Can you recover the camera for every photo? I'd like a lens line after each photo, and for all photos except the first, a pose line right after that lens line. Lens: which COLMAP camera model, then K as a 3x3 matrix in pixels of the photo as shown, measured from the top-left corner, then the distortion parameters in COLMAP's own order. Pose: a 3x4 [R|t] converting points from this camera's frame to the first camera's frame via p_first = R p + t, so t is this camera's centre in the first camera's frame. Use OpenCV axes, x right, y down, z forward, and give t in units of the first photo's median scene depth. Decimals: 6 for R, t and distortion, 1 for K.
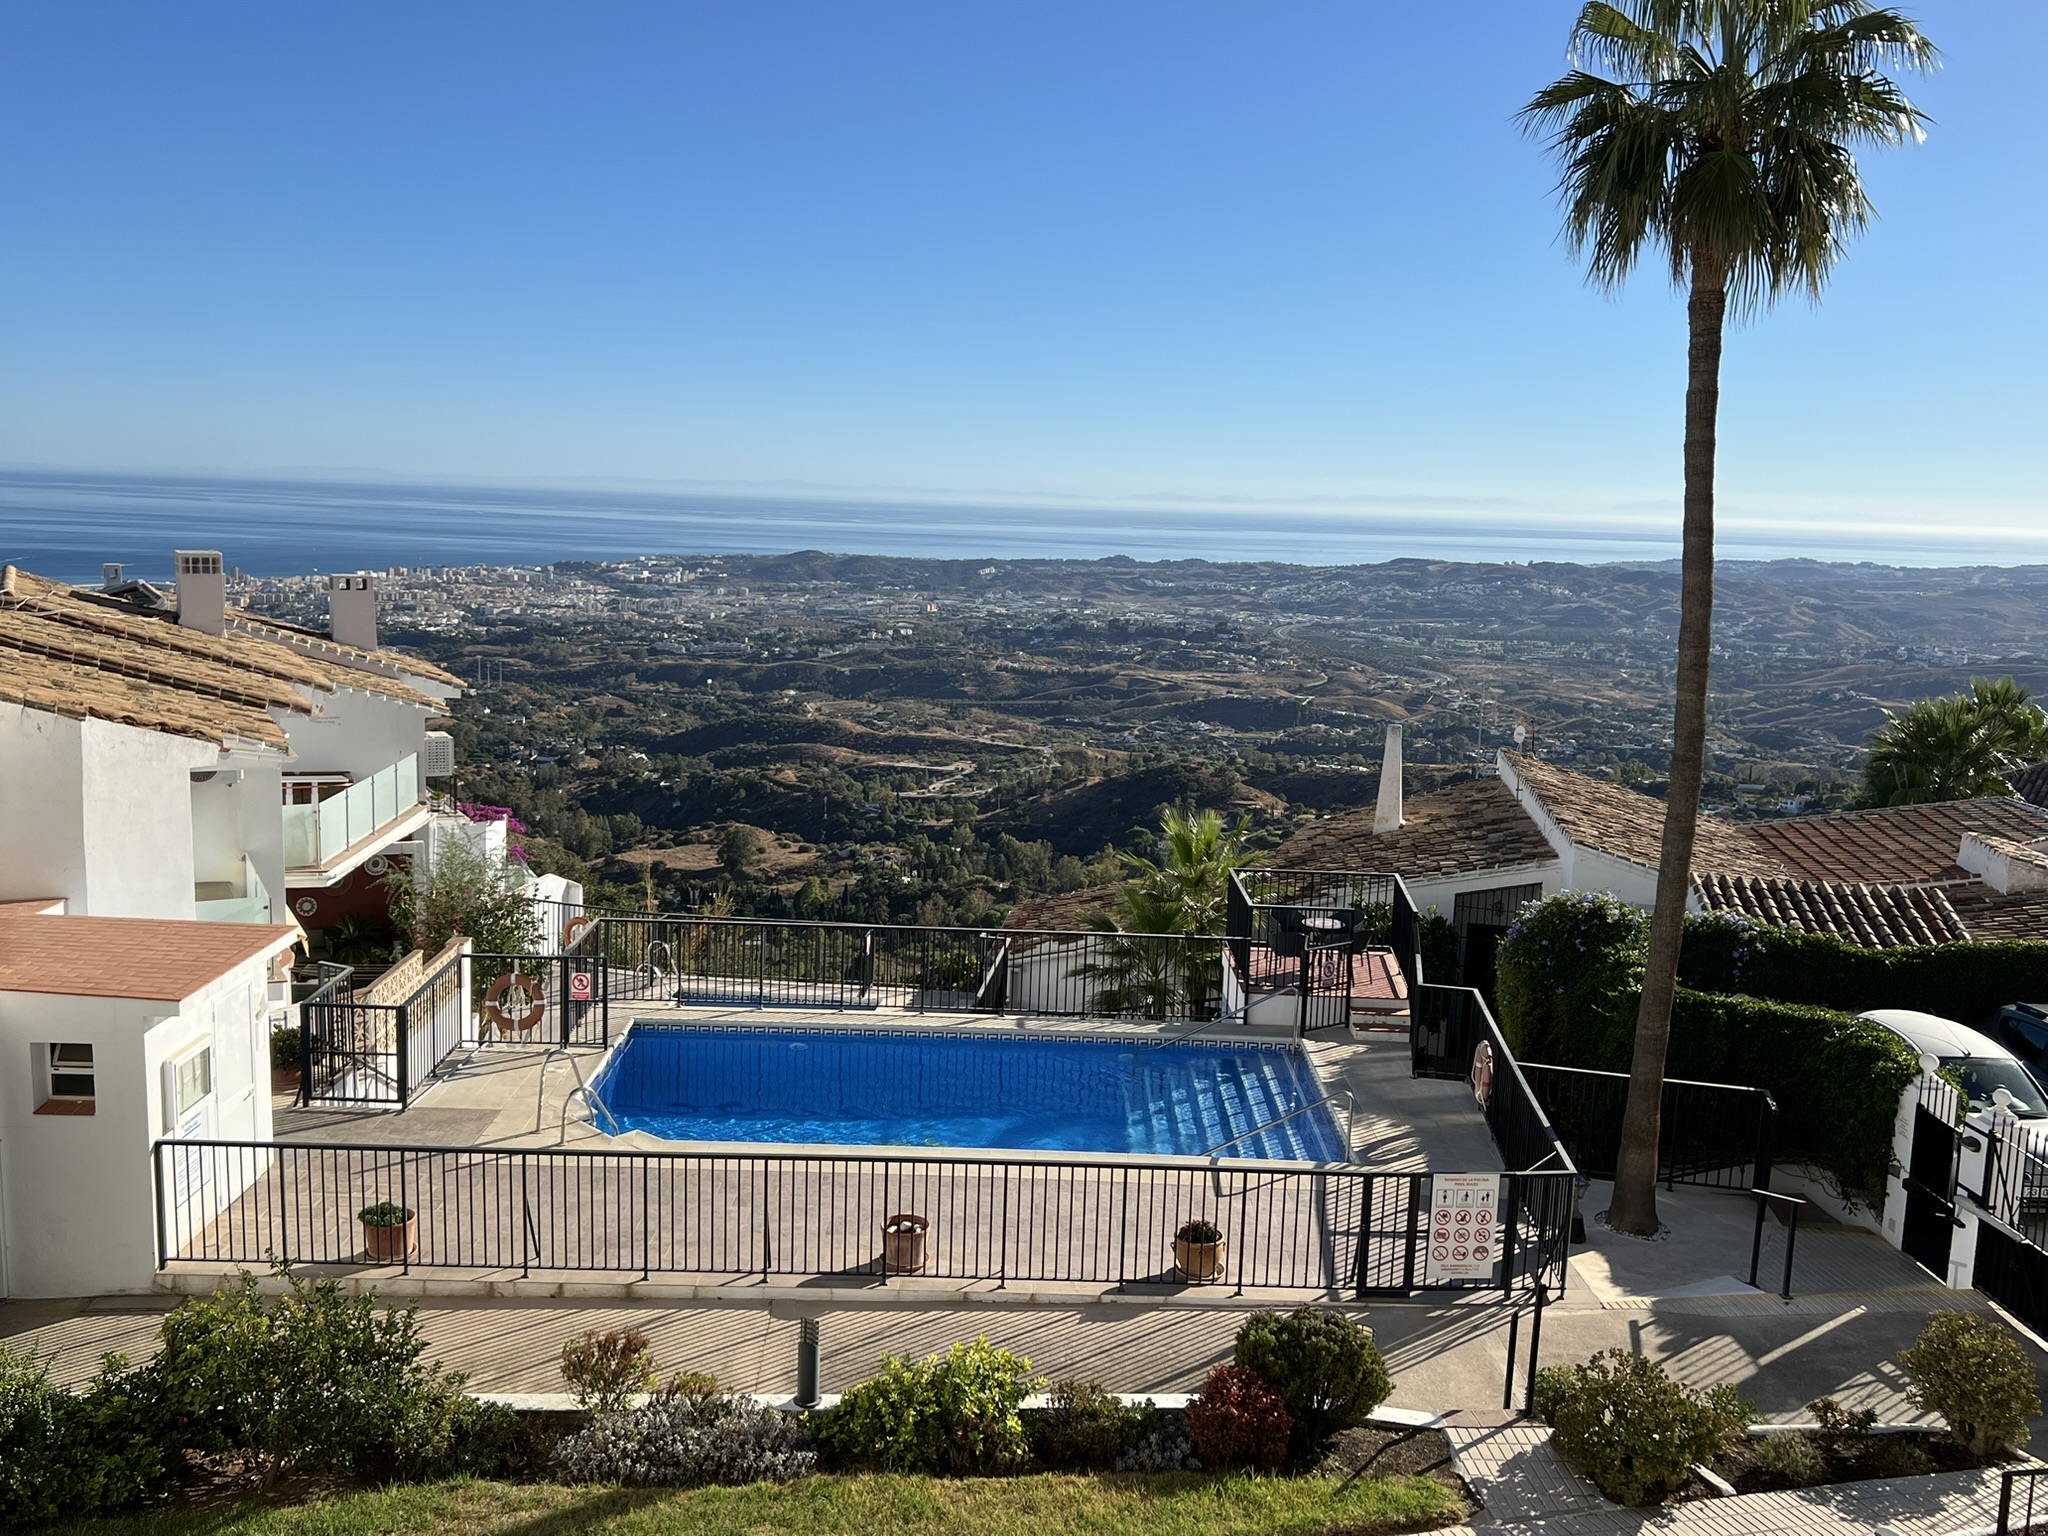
lens RADIAL K [[1797.7, 0, 1028.0], [0, 1797.7, 781.5], [0, 0, 1]] dist [0.047502, -0.040321]
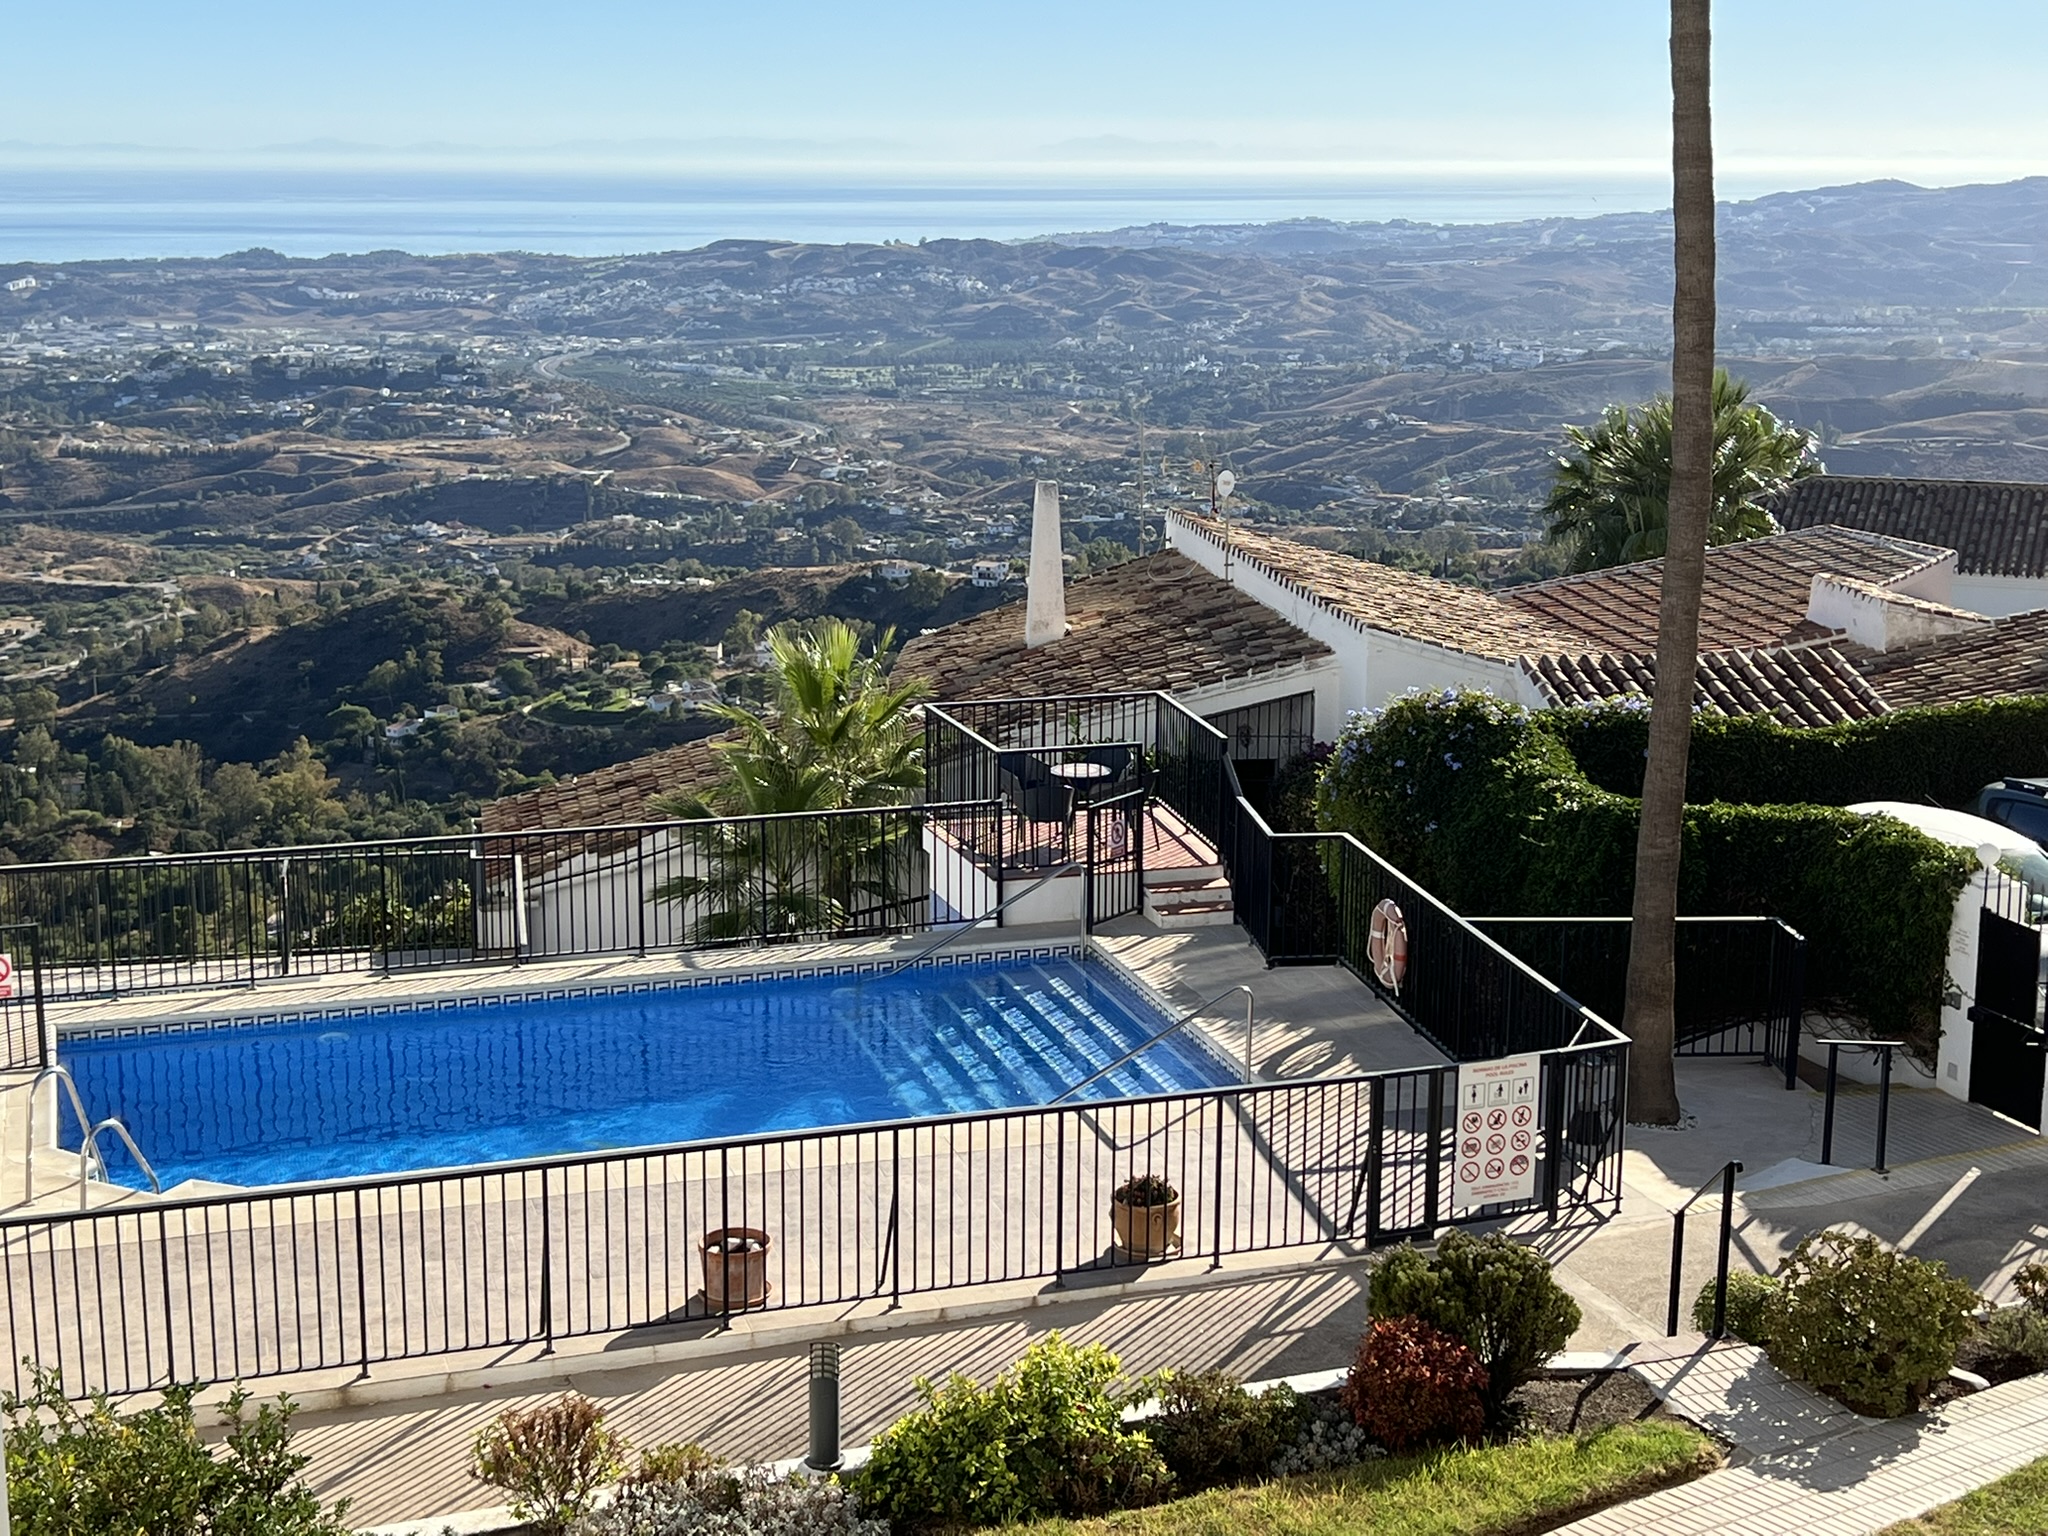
lens RADIAL K [[2913.9, 0, 1017.8], [0, 2913.9, 780.0], [0, 0, 1]] dist [0.117367, 0.000000]
pose [[0.951089, -0.093502, 0.294426, -0.277663], [0.076590, 0.994708, 0.068484, 0.008696], [-0.299271, -0.042584, 0.953217, -0.064452]]
